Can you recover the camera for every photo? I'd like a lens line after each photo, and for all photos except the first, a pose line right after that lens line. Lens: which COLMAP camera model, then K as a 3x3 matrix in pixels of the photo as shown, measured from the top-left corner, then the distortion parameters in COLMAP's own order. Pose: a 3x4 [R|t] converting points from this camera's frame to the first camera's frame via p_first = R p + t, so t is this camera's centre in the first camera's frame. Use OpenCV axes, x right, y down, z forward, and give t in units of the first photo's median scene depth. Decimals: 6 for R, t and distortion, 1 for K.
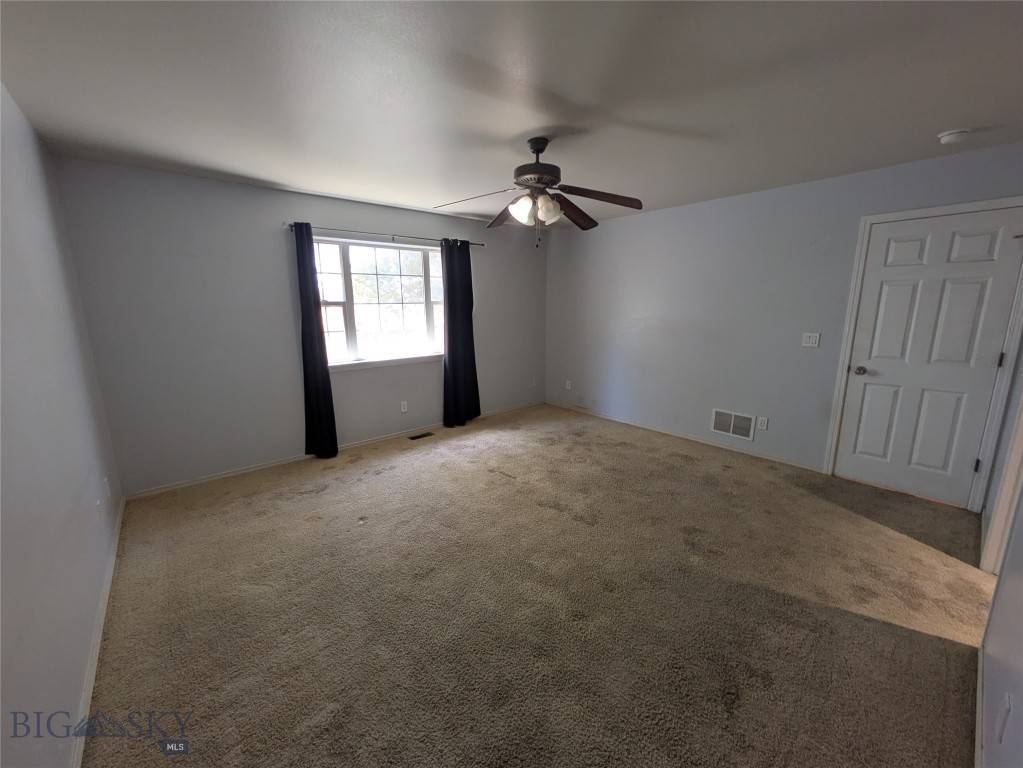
lens RADIAL K [[405.0, 0, 509.2], [0, 405.0, 384.9], [0, 0, 1]] dist [-0.003675, 0.002199]
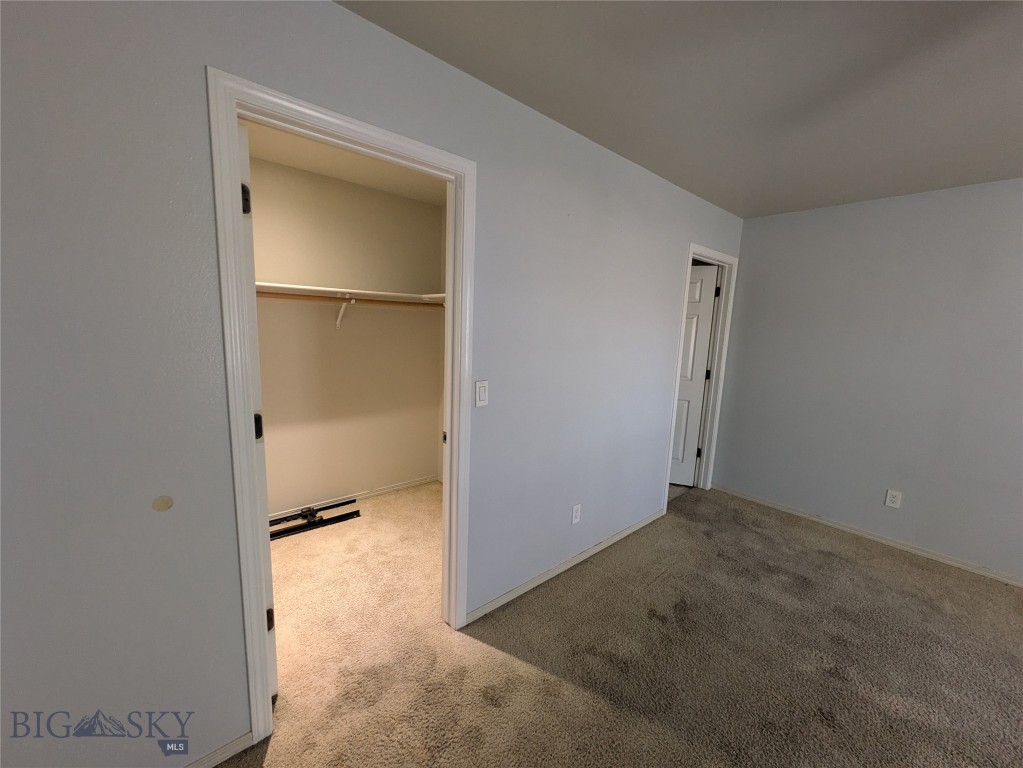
lens RADIAL K [[405.0, 0, 509.4], [0, 405.0, 385.1], [0, 0, 1]] dist [-0.003675, 0.002199]
pose [[-0.999397, -0.031524, -0.014583, 0.479482], [-0.034630, 0.936760, 0.348255, -0.170404], [0.002683, 0.348550, -0.937286, 0.826962]]
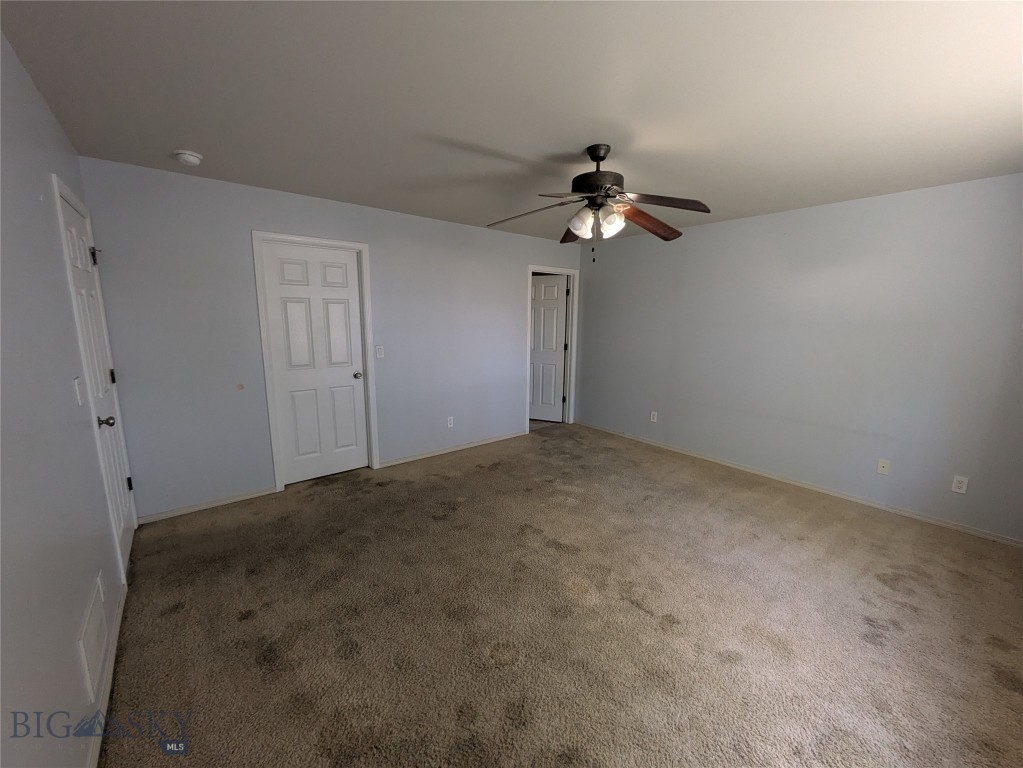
lens RADIAL K [[405.0, 0, 510.7], [0, 405.0, 385.4], [0, 0, 1]] dist [-0.003675, 0.002199]
pose [[-0.999710, -0.009139, 0.022280, 0.160401], [-0.000334, 0.930369, 0.366624, -0.279787], [-0.024080, 0.366510, -0.930103, 1.328927]]
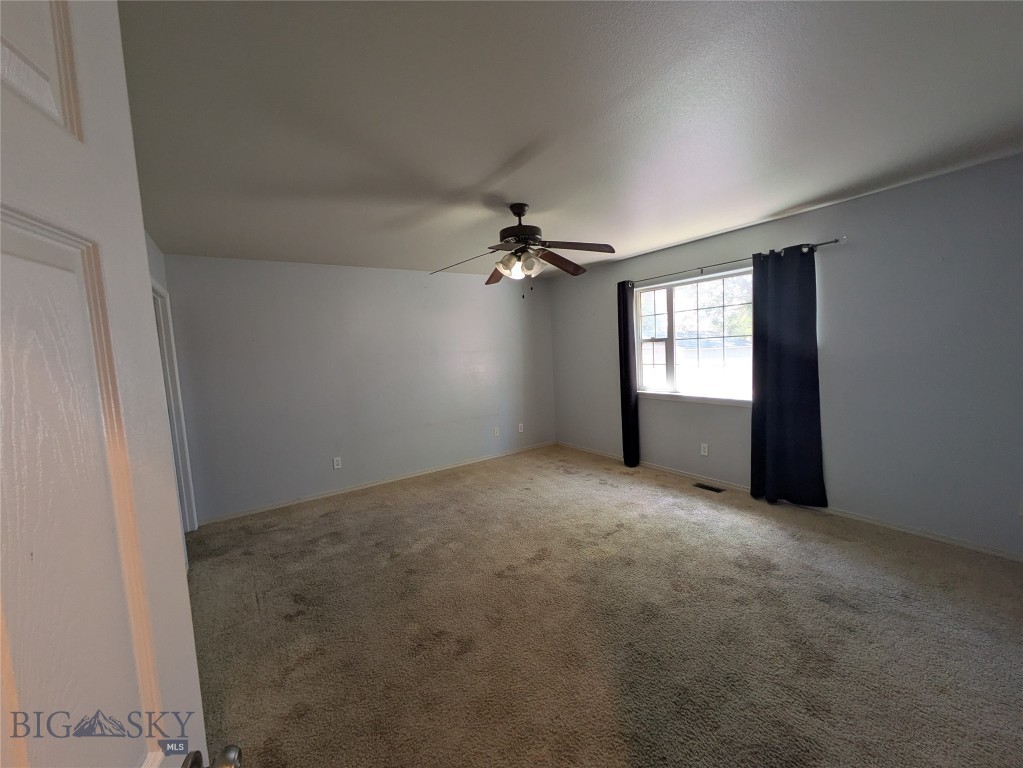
lens RADIAL K [[405.0, 0, 511.6], [0, 405.0, 378.6], [0, 0, 1]] dist [-0.003675, 0.002199]
pose [[-0.107242, 0.089033, -0.990238, 0.800450], [-0.147573, 0.983525, 0.104411, -0.159447], [0.983220, 0.157330, -0.092337, 0.747702]]
